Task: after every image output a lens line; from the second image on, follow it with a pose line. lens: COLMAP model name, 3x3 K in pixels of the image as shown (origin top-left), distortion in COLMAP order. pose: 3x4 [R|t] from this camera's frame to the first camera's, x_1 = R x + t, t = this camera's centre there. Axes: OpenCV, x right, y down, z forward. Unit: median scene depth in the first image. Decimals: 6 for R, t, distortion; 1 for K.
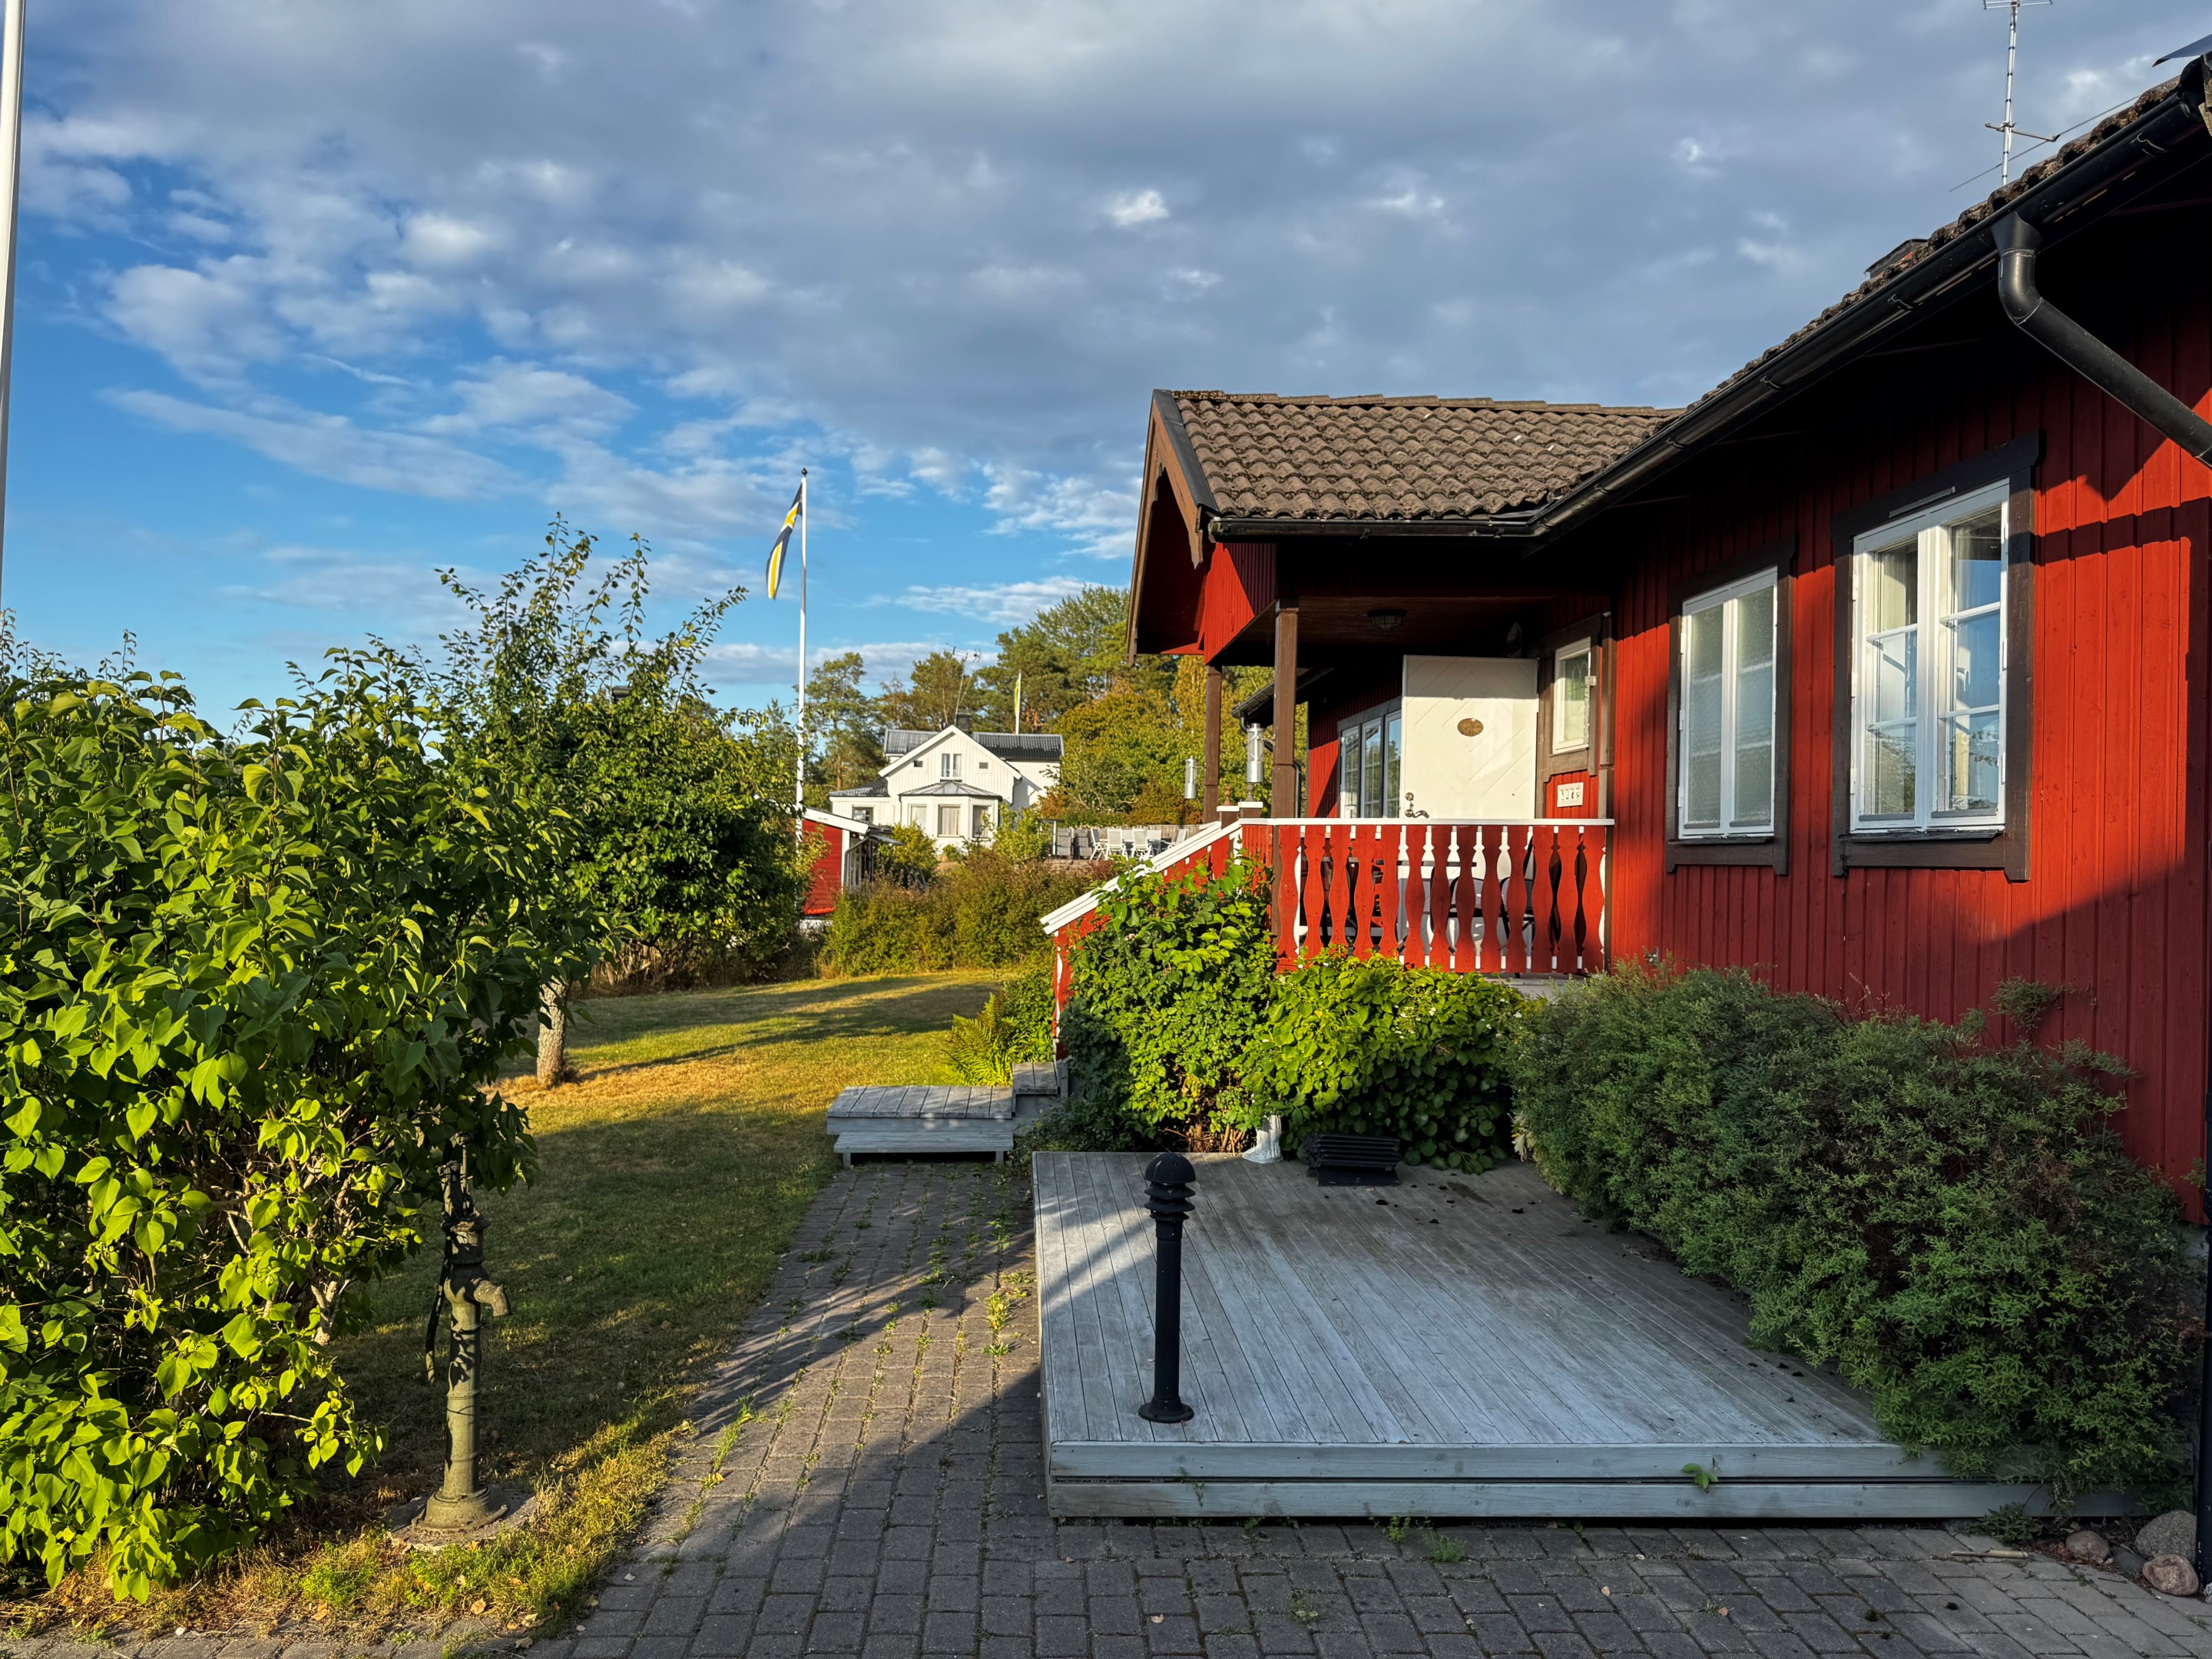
lens RADIAL K [[1546.2, 0, 1106.0], [0, 1546.2, 829.5], [0, 0, 1]] dist [-0.155602, -0.000586]
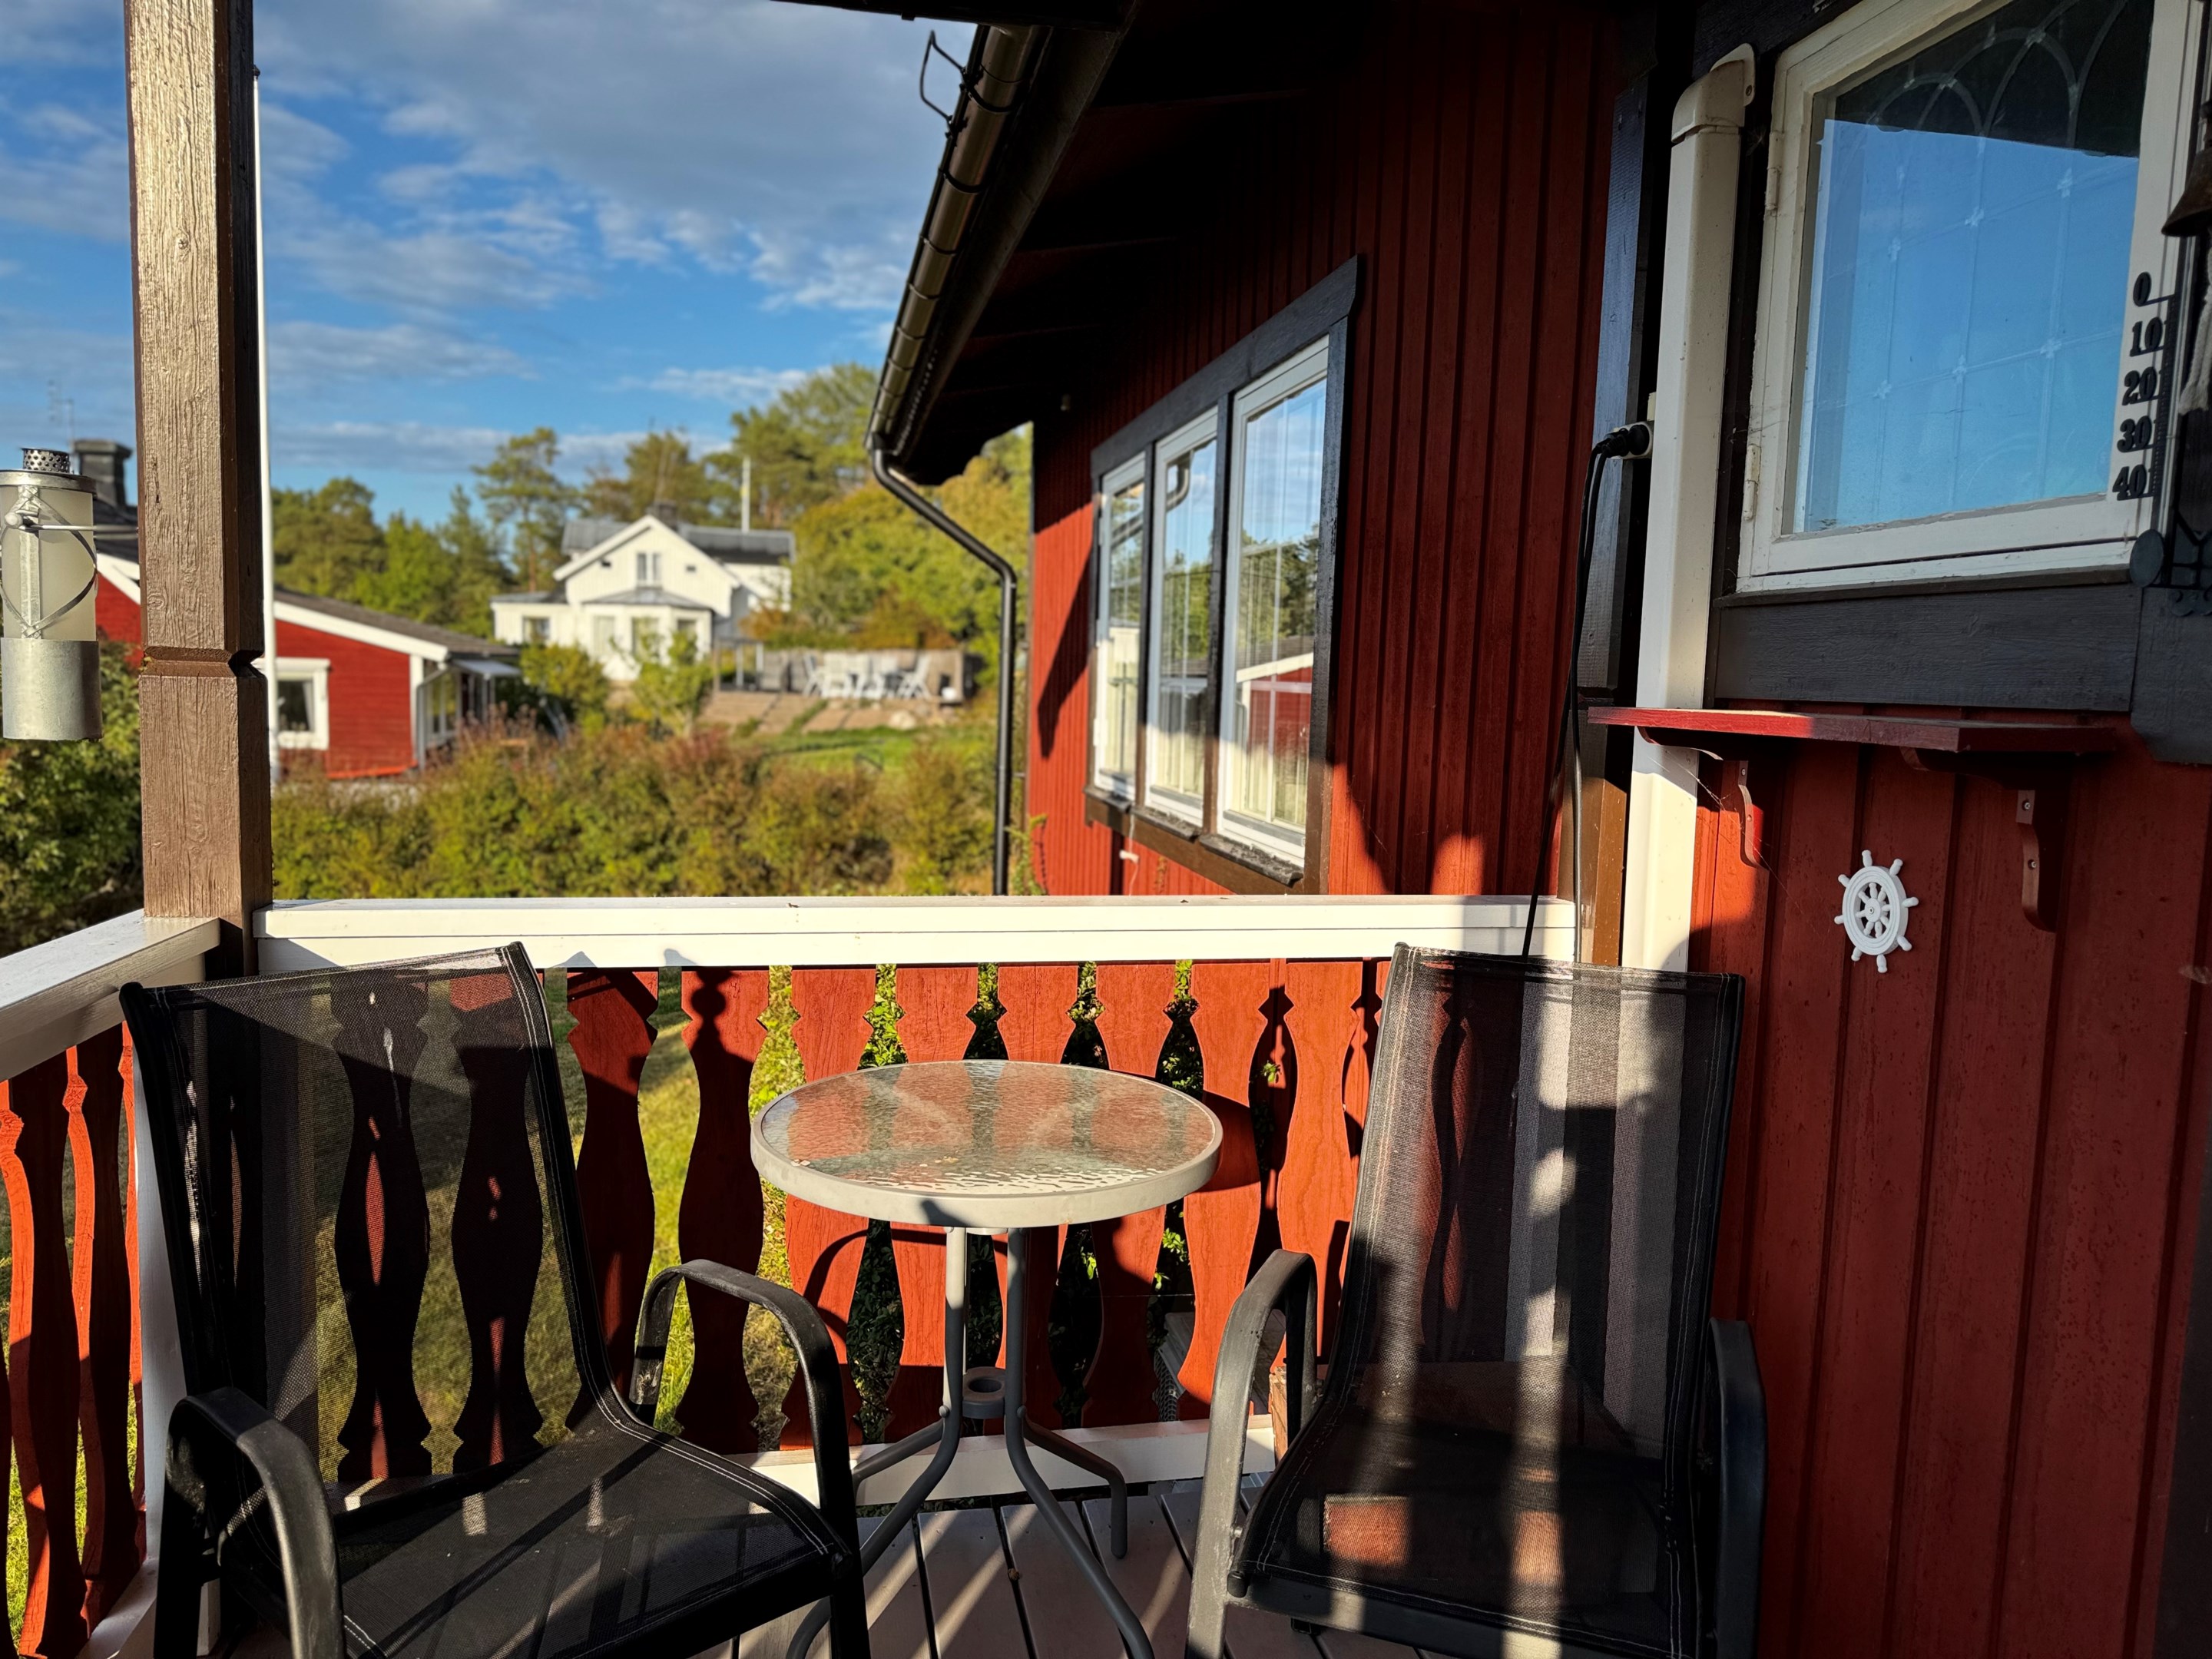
lens RADIAL K [[1559.0, 0, 1106.0], [0, 1559.0, 829.5], [0, 0, 1]] dist [0.003048, 0.001658]
pose [[0.990566, 0.002265, 0.137015, 0.022355], [-0.018468, 0.992948, 0.117100, -0.005042], [-0.135784, -0.118526, 0.983623, 0.134475]]
